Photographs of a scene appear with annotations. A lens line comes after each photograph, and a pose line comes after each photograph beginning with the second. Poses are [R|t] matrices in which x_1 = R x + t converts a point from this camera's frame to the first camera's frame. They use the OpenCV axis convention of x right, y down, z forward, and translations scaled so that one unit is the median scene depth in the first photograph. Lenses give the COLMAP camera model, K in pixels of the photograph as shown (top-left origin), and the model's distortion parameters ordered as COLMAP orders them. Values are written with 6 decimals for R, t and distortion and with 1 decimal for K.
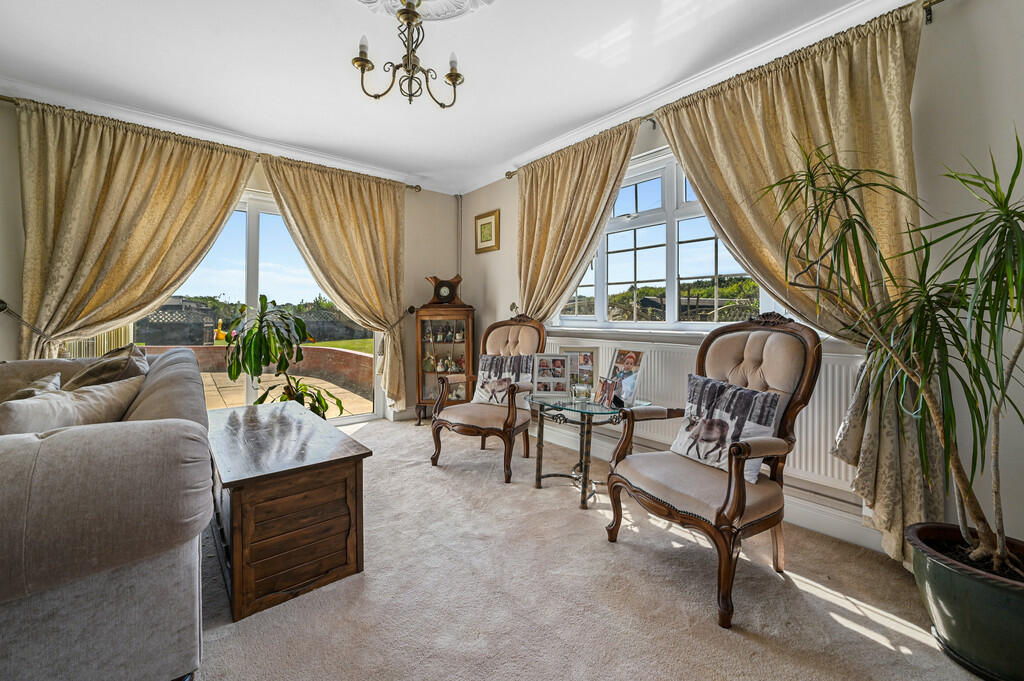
lens RADIAL K [[408.8, 0, 505.8], [0, 408.8, 315.2], [0, 0, 1]] dist [0.001332, 0.000533]
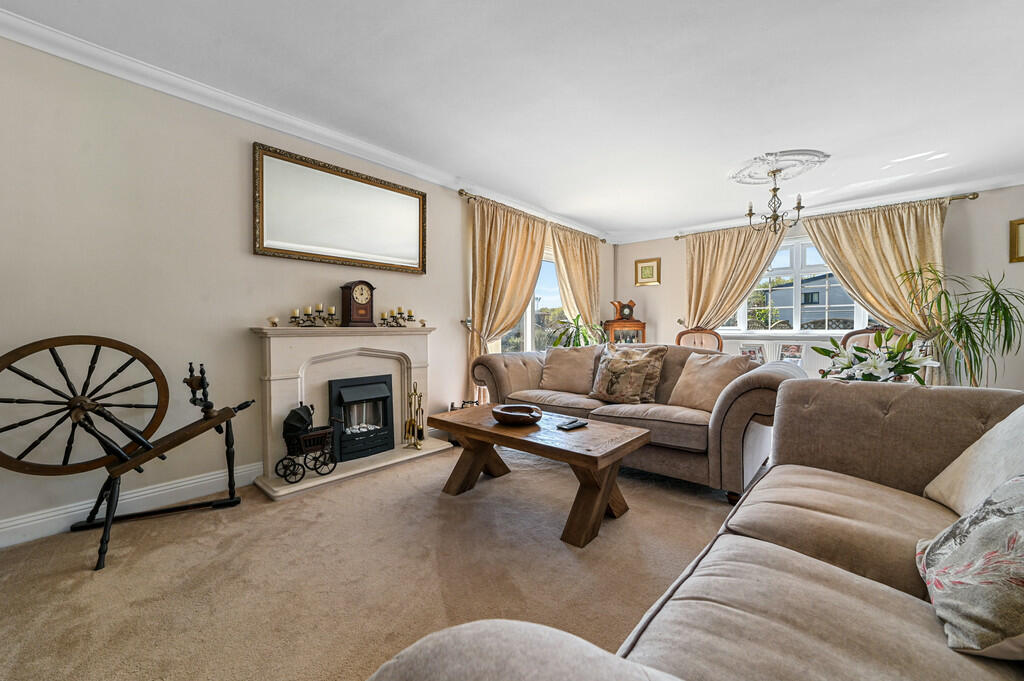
lens RADIAL K [[403.1, 0, 512.0], [0, 403.1, 340.5], [0, 0, 1]] dist [0.000848, 0.000258]
pose [[0.985063, -0.007572, 0.172030, -1.278141], [0.003059, 0.999645, 0.026483, 0.012670], [-0.172169, -0.025561, 0.984736, -0.614061]]
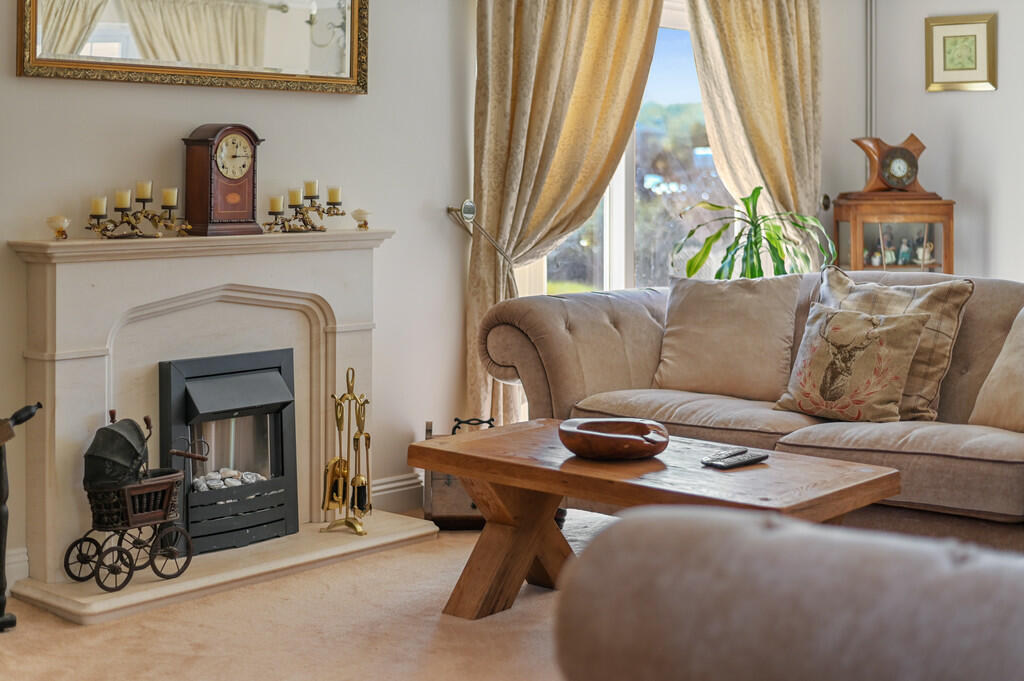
lens RADIAL K [[1525.7, 0, 513.7], [0, 1525.7, 174.5], [0, 0, 1]] dist [-0.013461, -0.081223]
pose [[0.985936, 0.001429, 0.167114, -1.485503], [-0.000790, 0.999992, -0.003886, -0.065198], [-0.167119, 0.003699, 0.985930, -1.285728]]
